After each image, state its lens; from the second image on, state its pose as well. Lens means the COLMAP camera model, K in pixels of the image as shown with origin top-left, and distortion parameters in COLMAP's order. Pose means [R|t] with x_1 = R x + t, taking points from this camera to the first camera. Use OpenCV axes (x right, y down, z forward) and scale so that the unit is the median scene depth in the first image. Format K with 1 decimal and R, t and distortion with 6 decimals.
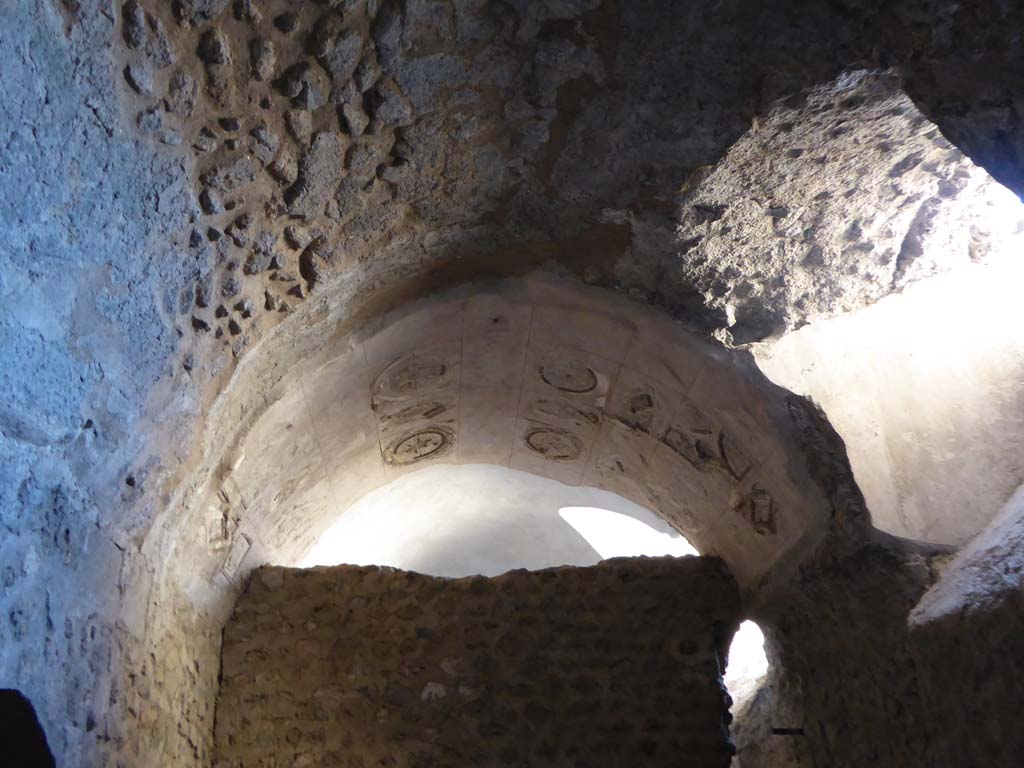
lens RADIAL K [[807.3, 0, 512.0], [0, 807.3, 384.0], [0, 0, 1]] dist [0.027082, -0.002264]
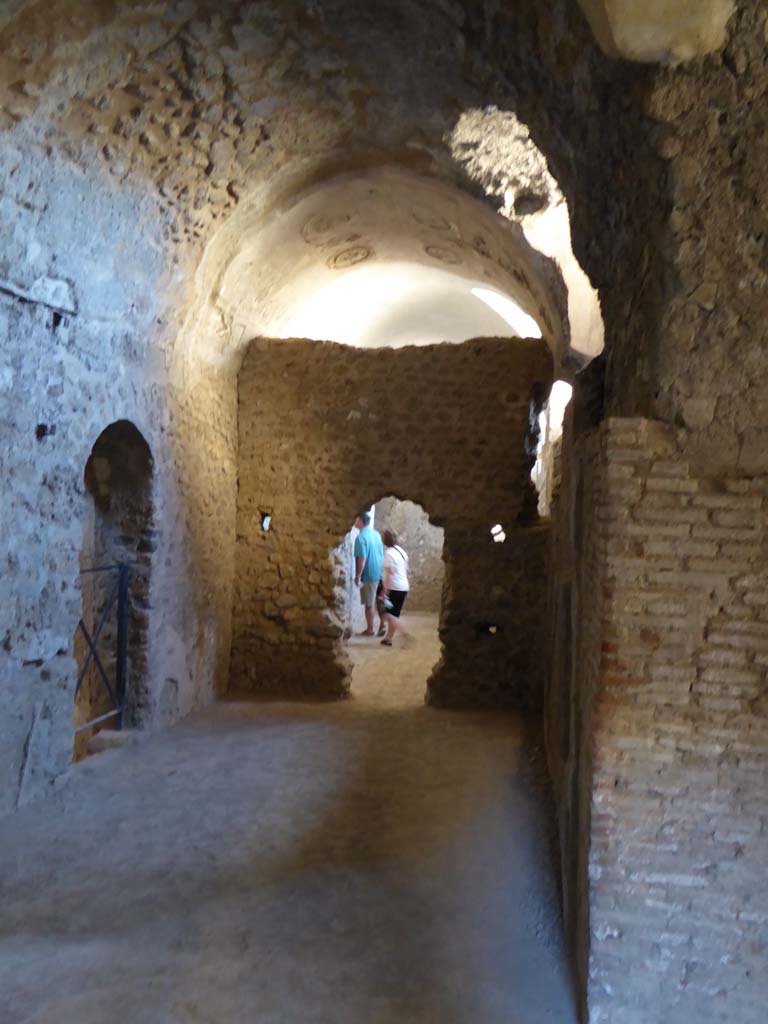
lens RADIAL K [[807.3, 0, 384.0], [0, 807.3, 512.0], [0, 0, 1]] dist [0.027082, -0.002264]
pose [[0.966312, 0.087685, -0.241976, 0.456642], [0.046108, 0.865986, 0.497939, -0.338298], [0.253209, -0.492321, 0.832769, -0.591065]]
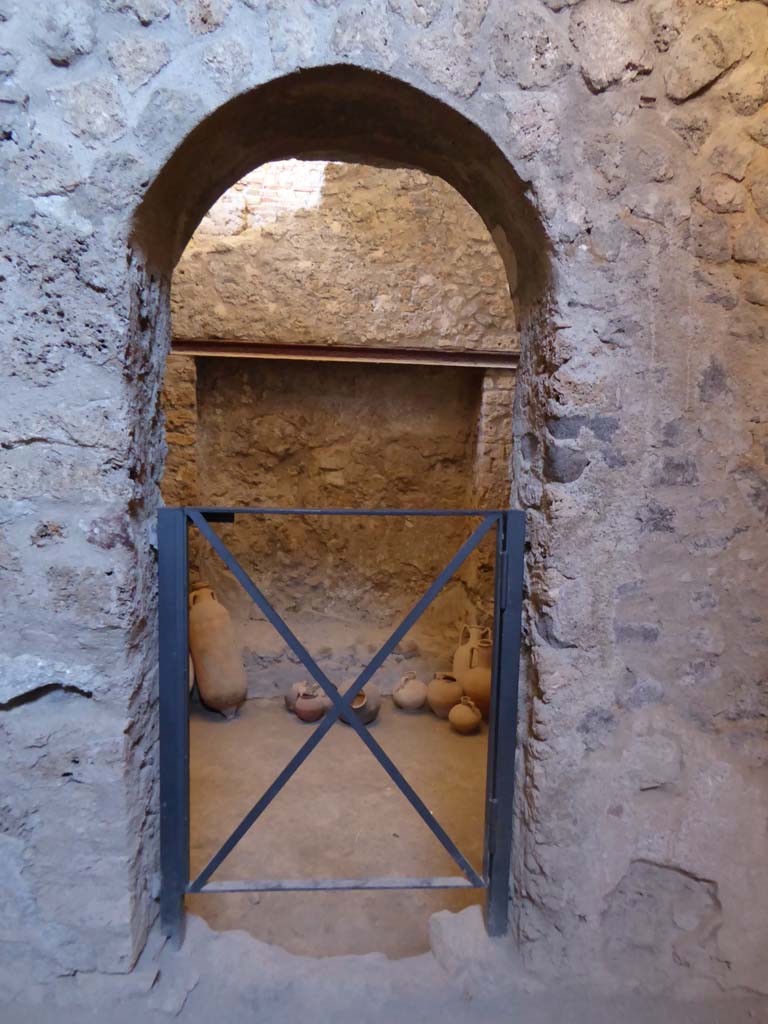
lens RADIAL K [[807.3, 0, 384.0], [0, 807.3, 512.0], [0, 0, 1]] dist [0.027082, -0.002264]
pose [[-0.012768, 0.184156, -0.982814, 0.168480], [0.479650, 0.863557, 0.155579, 0.376408], [0.877367, -0.469420, -0.099357, 0.514331]]
